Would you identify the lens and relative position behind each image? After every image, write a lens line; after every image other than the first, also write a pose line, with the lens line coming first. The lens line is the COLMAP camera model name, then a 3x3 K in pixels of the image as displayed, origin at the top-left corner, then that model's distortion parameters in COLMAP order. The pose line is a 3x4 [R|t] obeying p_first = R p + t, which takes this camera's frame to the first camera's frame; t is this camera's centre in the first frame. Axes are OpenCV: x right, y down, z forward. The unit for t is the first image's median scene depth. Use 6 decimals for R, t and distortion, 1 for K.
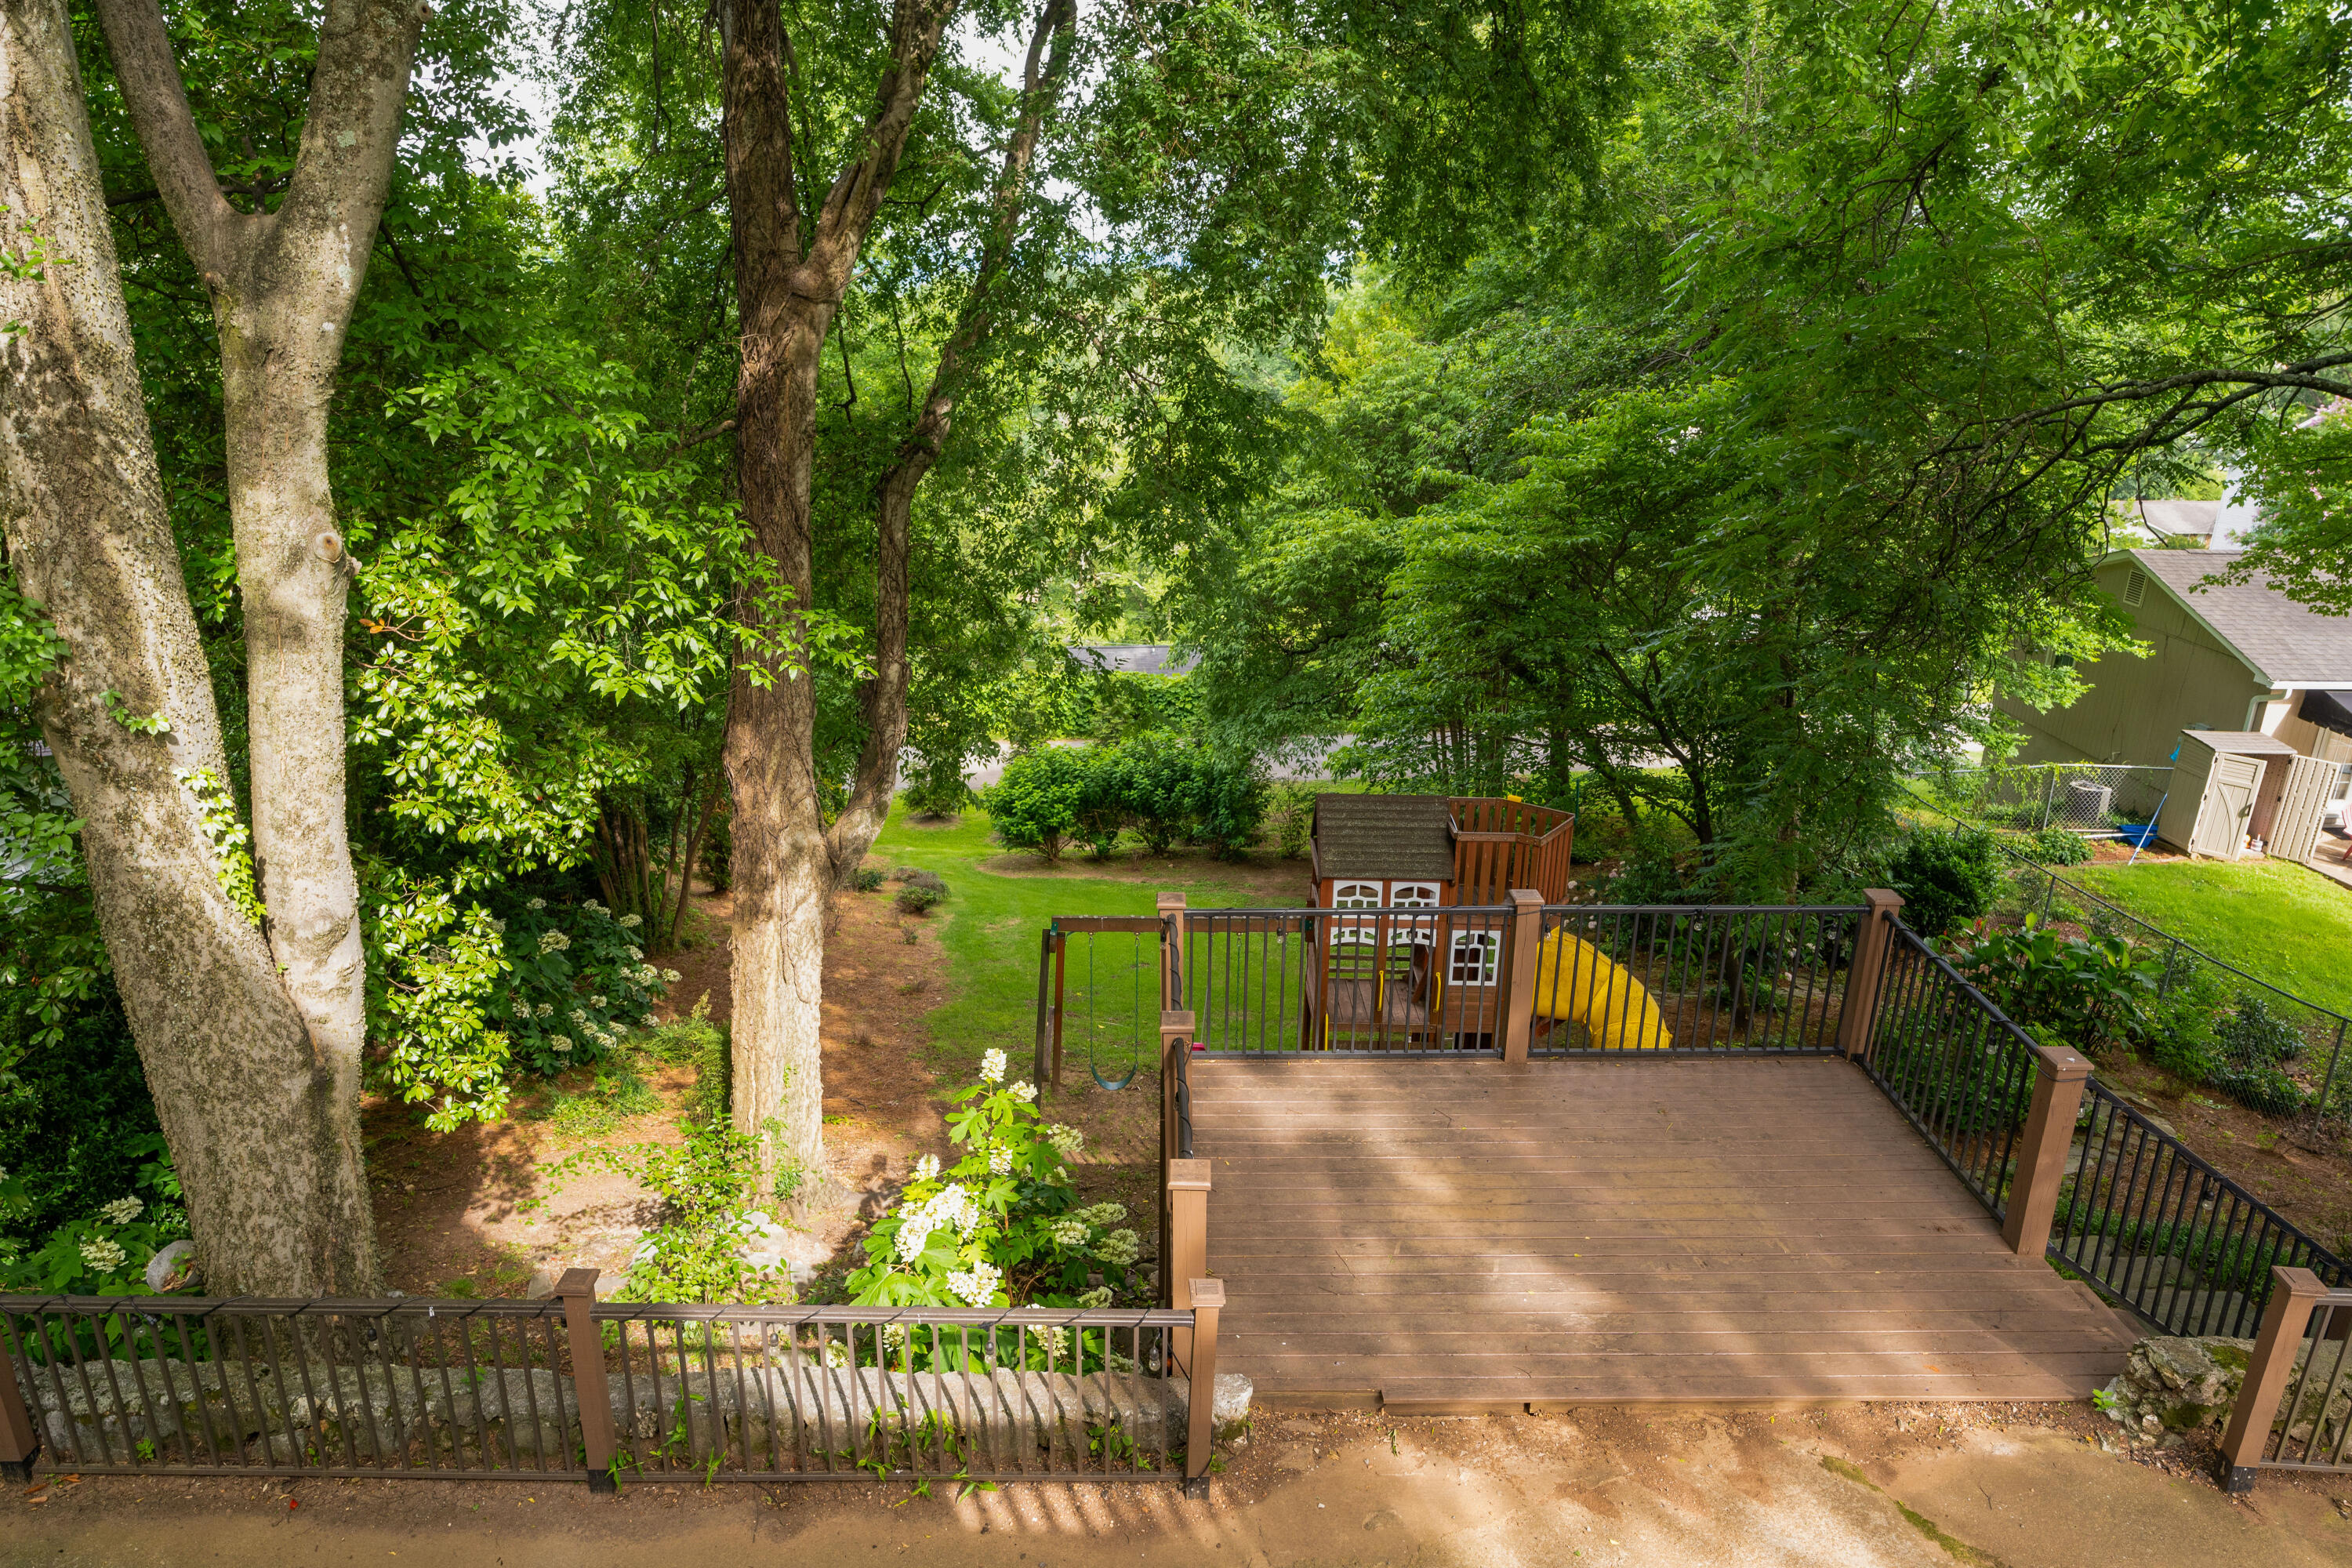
lens RADIAL K [[1477.6, 0, 1170.3], [0, 1477.6, 779.7], [0, 0, 1]] dist [-0.002741, 0.000625]
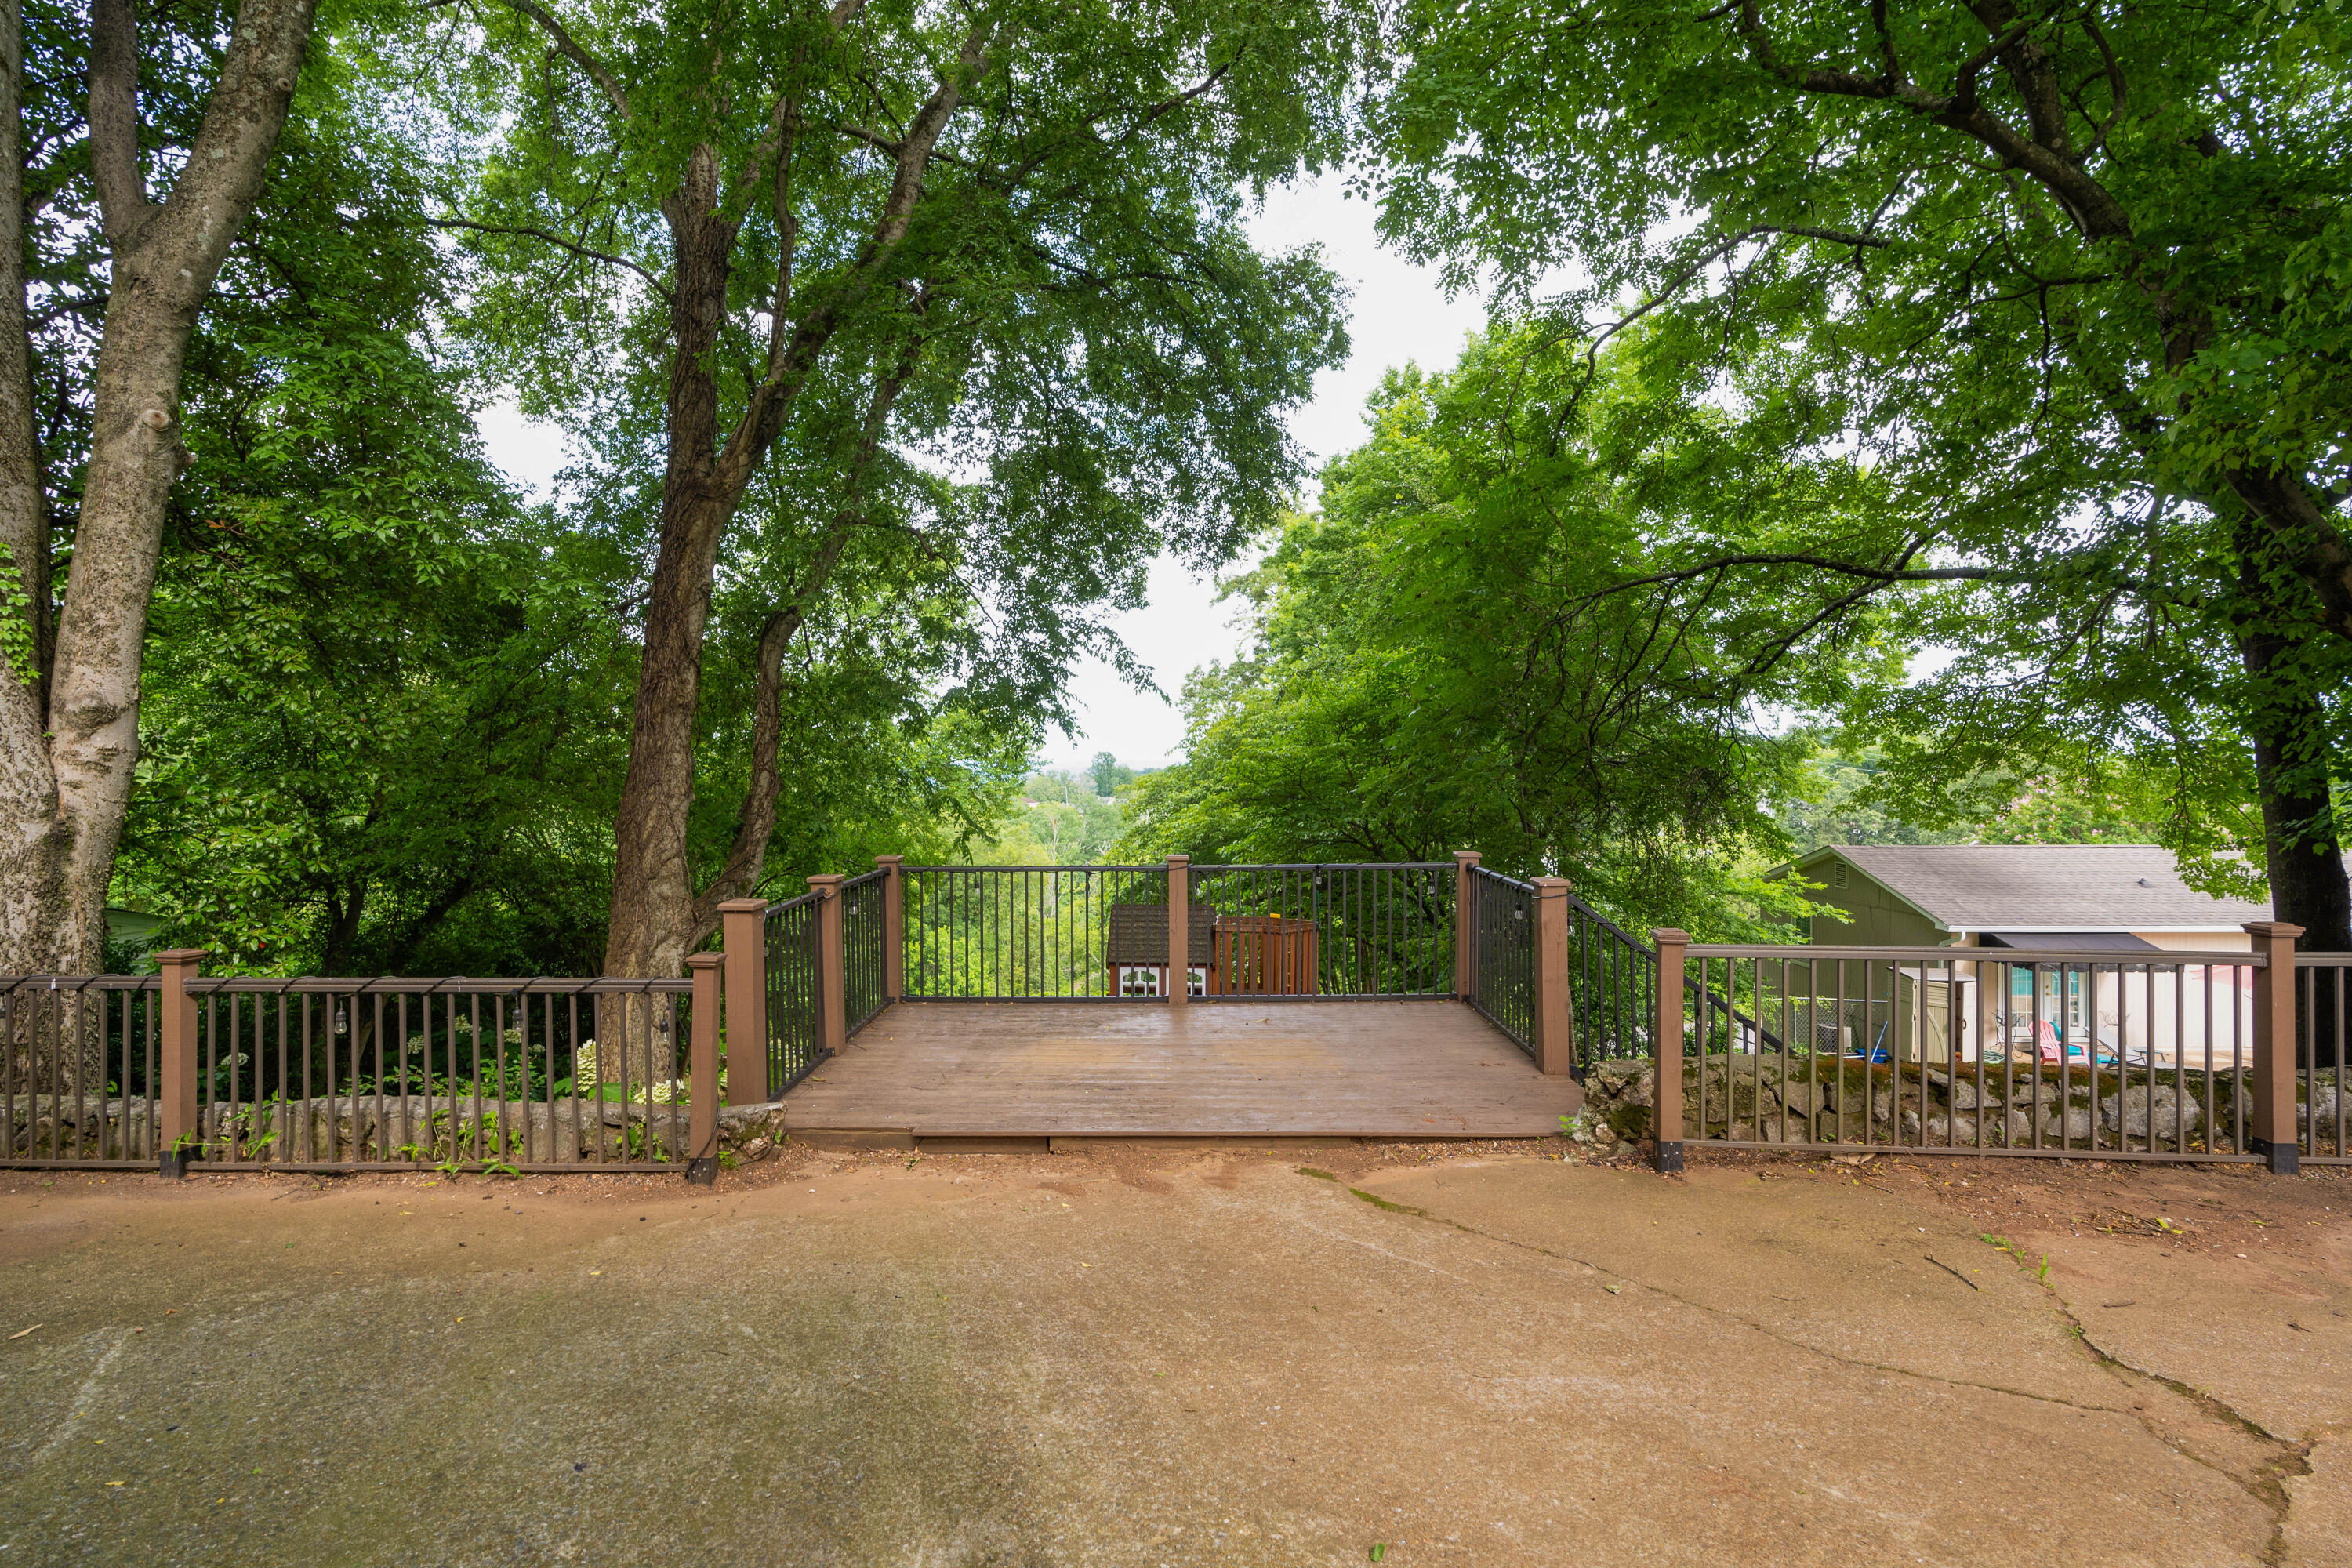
lens RADIAL K [[1095.2, 0, 1179.5], [0, 1095.2, 774.6], [0, 0, 1]] dist [-0.003203, -0.000420]
pose [[0.999625, -0.012919, -0.024146, 0.373073], [0.004151, 0.943014, -0.332726, 0.451511], [0.027068, 0.332501, 0.942714, 0.144771]]
